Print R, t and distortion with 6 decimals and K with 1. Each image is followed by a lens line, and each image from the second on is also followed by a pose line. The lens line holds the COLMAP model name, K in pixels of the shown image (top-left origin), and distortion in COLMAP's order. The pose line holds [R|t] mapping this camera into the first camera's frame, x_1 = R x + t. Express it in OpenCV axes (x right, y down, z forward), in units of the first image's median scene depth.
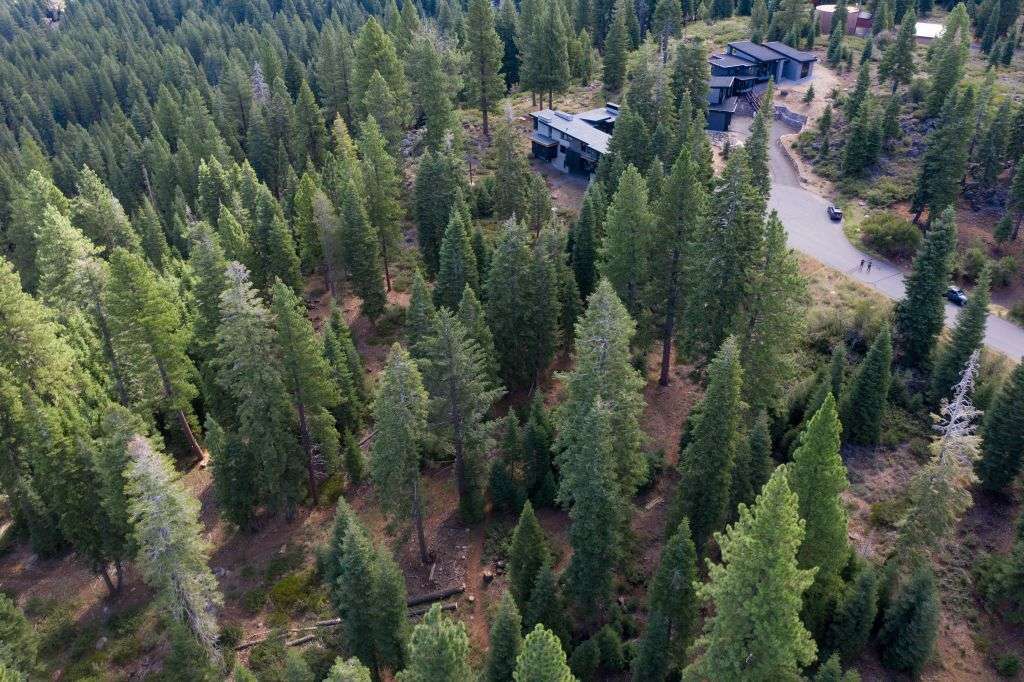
lens RADIAL K [[817.8, 0, 542.1], [0, 817.8, 340.8], [0, 0, 1]] dist [-0.021455, -0.010767]
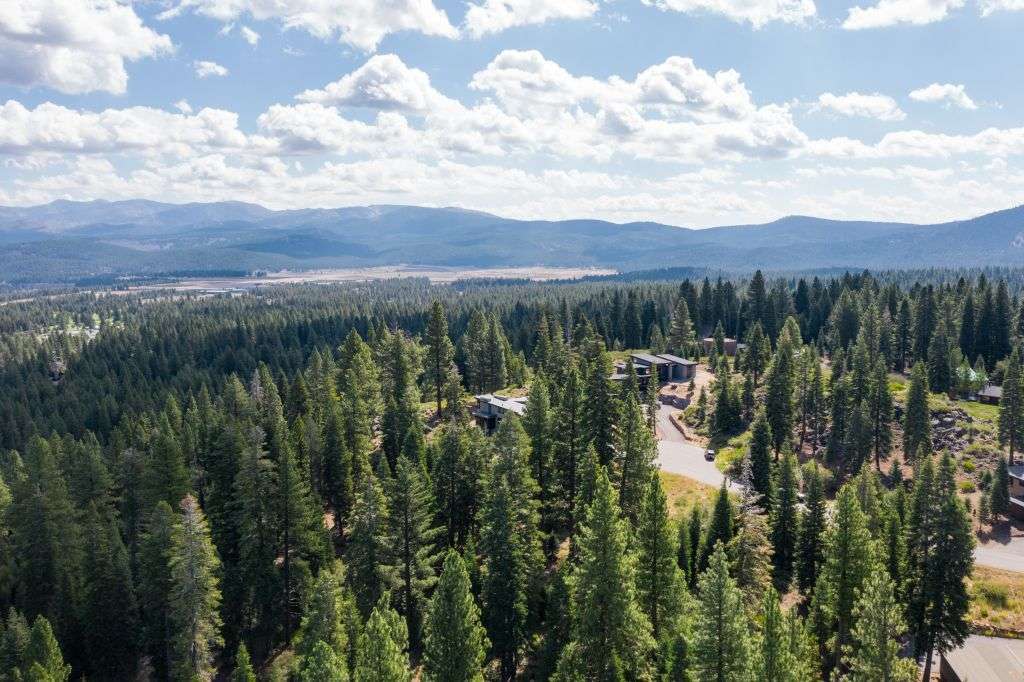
lens RADIAL K [[817.8, 0, 542.1], [0, 817.8, 340.8], [0, 0, 1]] dist [-0.021455, -0.010767]
pose [[0.998609, 0.001523, 0.052708, 0.022642], [0.021898, 0.897342, -0.440792, 0.204652], [-0.047968, 0.441333, 0.896061, -0.186632]]
